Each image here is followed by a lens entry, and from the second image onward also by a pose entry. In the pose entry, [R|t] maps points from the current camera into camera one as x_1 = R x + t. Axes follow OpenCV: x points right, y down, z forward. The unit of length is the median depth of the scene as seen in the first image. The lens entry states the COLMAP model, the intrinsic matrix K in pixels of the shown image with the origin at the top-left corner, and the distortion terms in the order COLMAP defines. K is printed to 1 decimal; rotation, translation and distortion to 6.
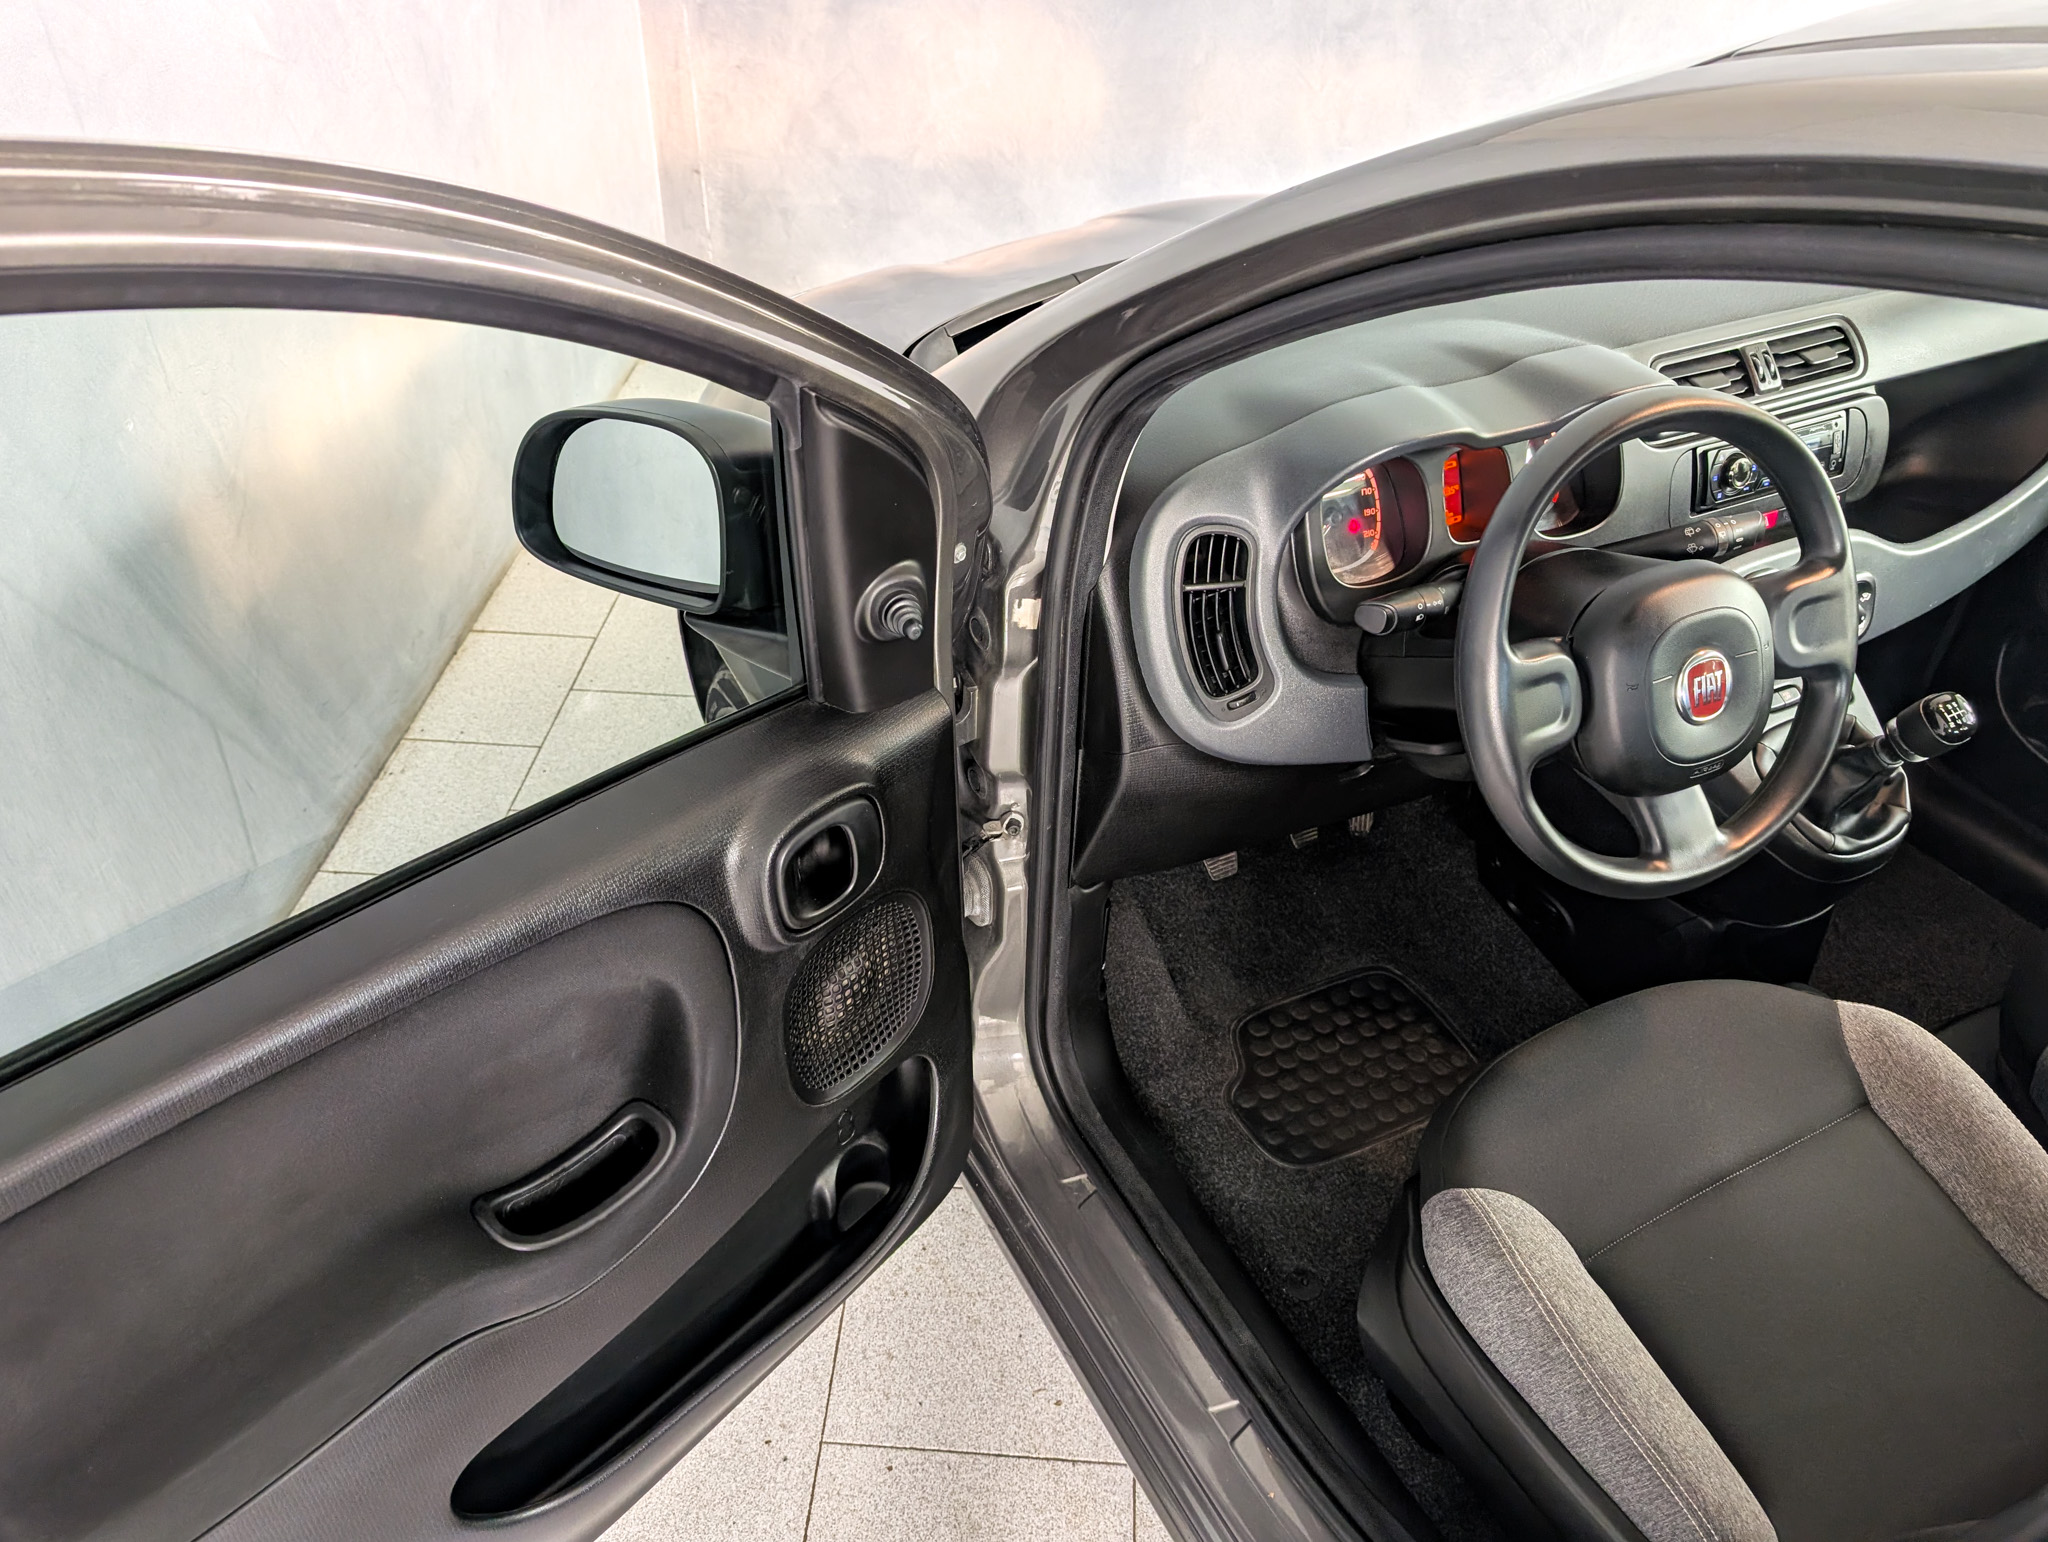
lens RADIAL K [[1525.5, 0, 1024.4], [0, 1525.5, 693.7], [0, 0, 1]] dist [0.061744, -0.037102]
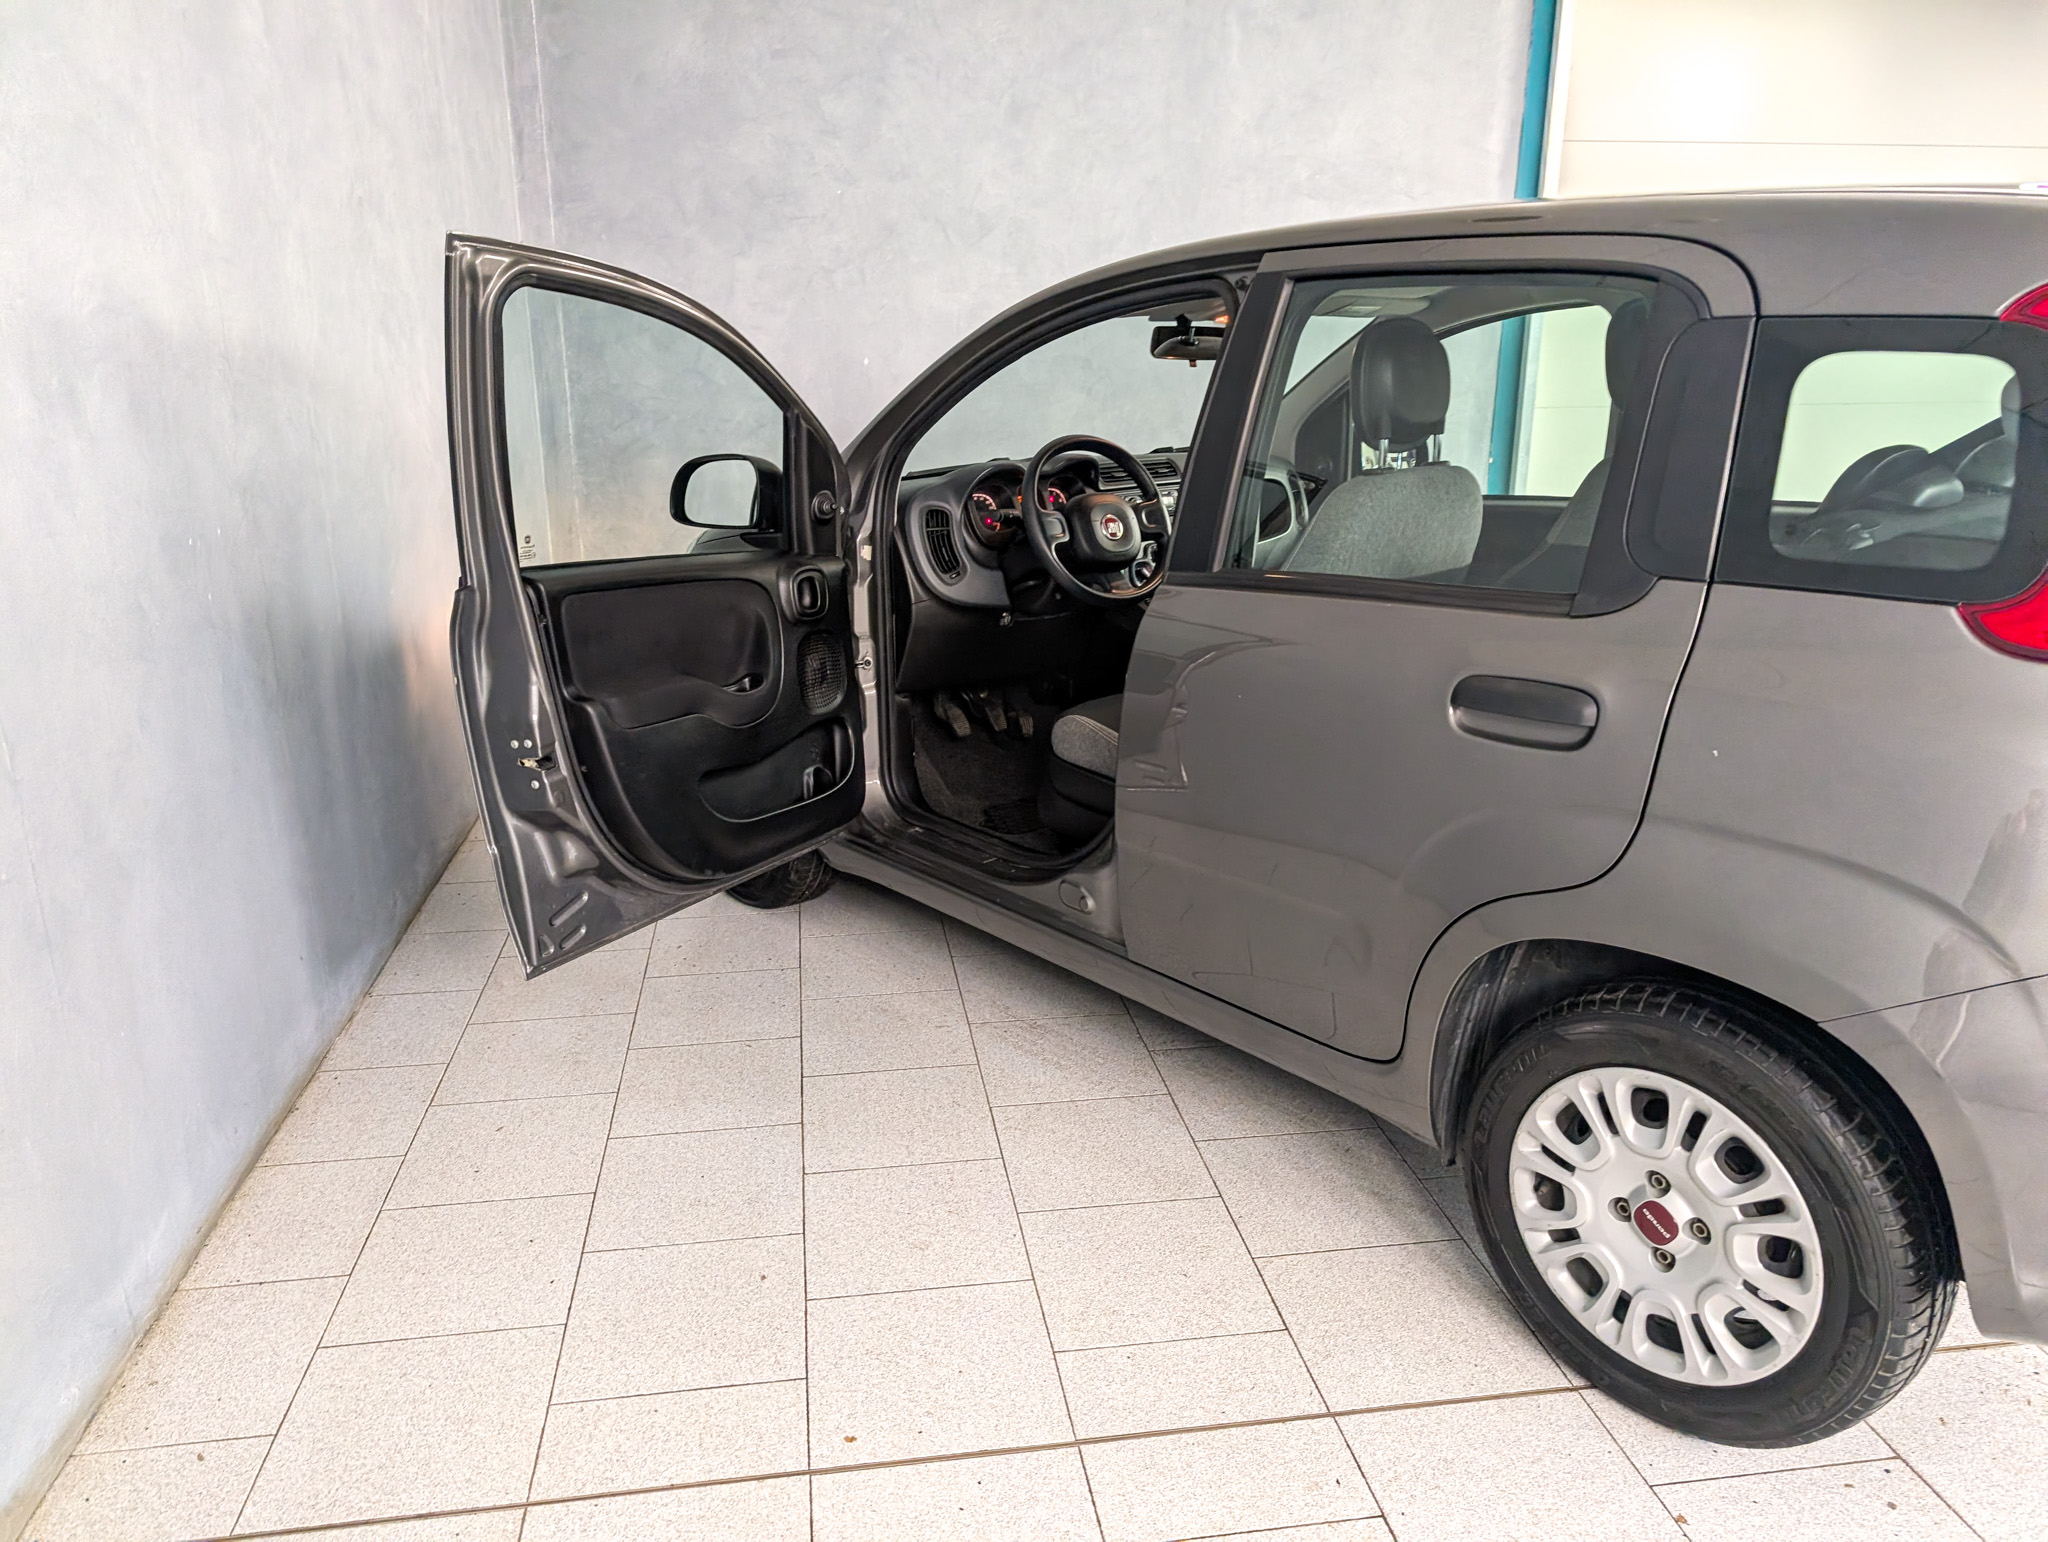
lens RADIAL K [[1525.5, 0, 1024.4], [0, 1525.5, 693.7], [0, 0, 1]] dist [0.061744, -0.037102]
pose [[0.978578, -0.080683, 0.189408, -0.236999], [0.146635, 0.918930, -0.366151, 1.108497], [-0.144511, 0.386081, 0.911075, -1.225995]]
